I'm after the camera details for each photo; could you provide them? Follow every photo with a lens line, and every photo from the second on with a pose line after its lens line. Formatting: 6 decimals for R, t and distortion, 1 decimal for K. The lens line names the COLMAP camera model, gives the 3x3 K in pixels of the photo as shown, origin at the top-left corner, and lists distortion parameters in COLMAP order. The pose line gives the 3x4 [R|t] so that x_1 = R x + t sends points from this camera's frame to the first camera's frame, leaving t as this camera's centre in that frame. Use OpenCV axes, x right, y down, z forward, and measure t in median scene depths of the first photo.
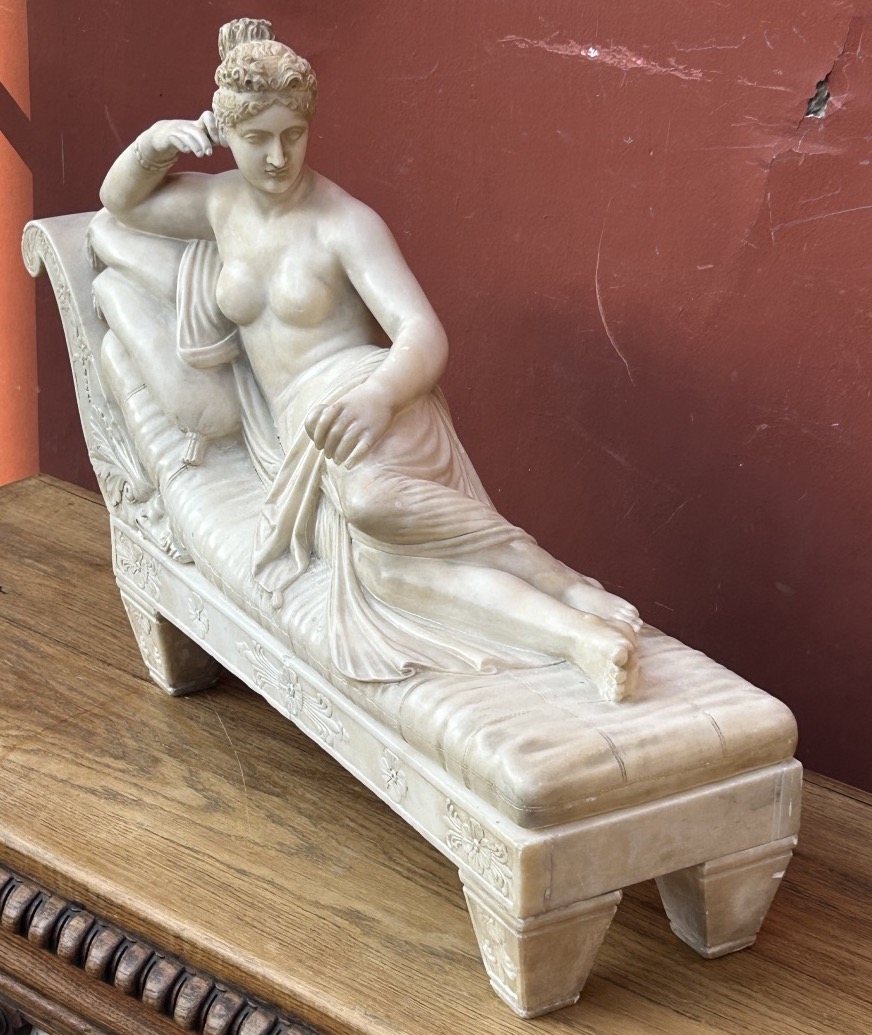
lens RADIAL K [[2308.9, 0, 434.6], [0, 2308.9, 546.4], [0, 0, 1]] dist [-0.232458, 6.838314]
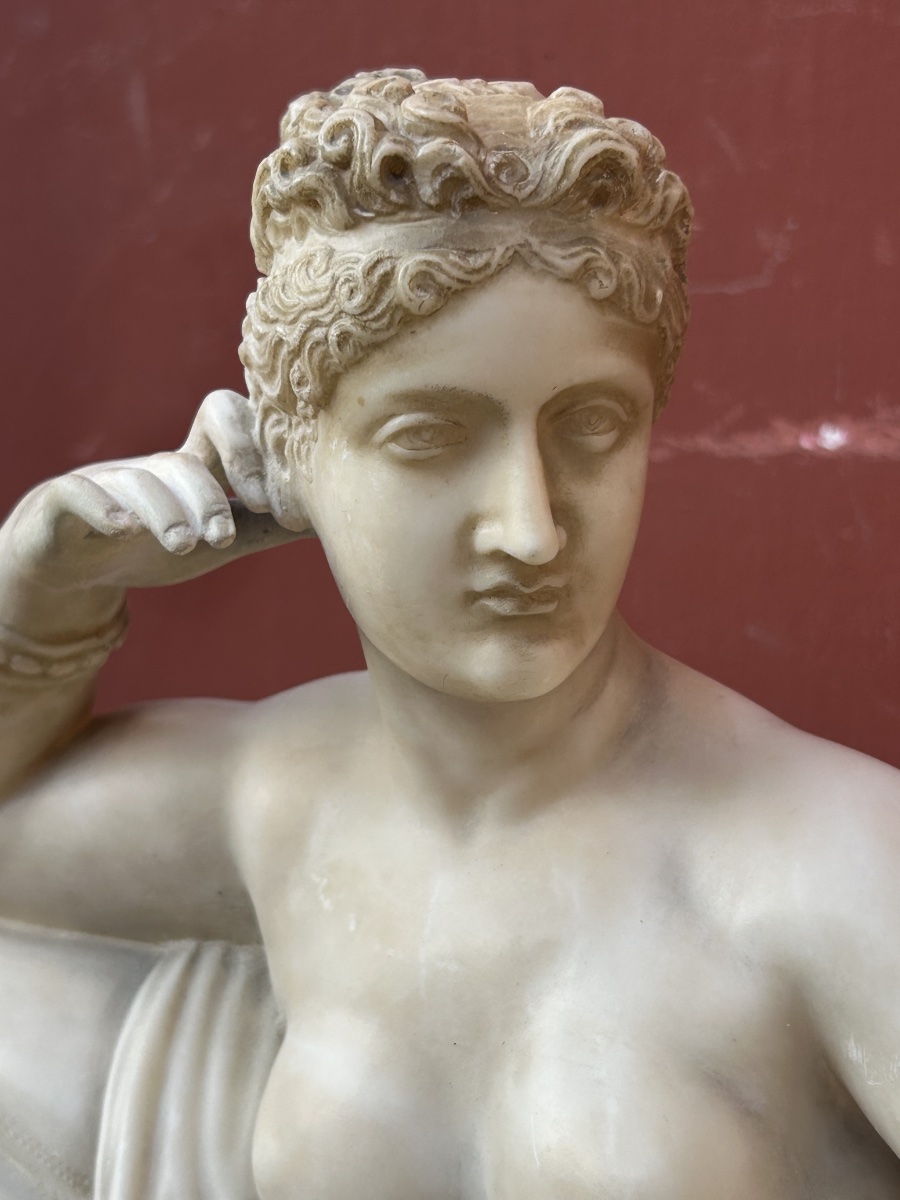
lens RADIAL K [[2251.2, 0, 450.0], [0, 2251.2, 600.0], [0, 0, 1]] dist [0.054600, 0.021435]
pose [[0.998633, -0.027117, -0.044691, -0.063595], [0.011712, 0.949260, -0.314274, -0.092075], [0.050945, 0.313321, 0.948280, 0.773989]]
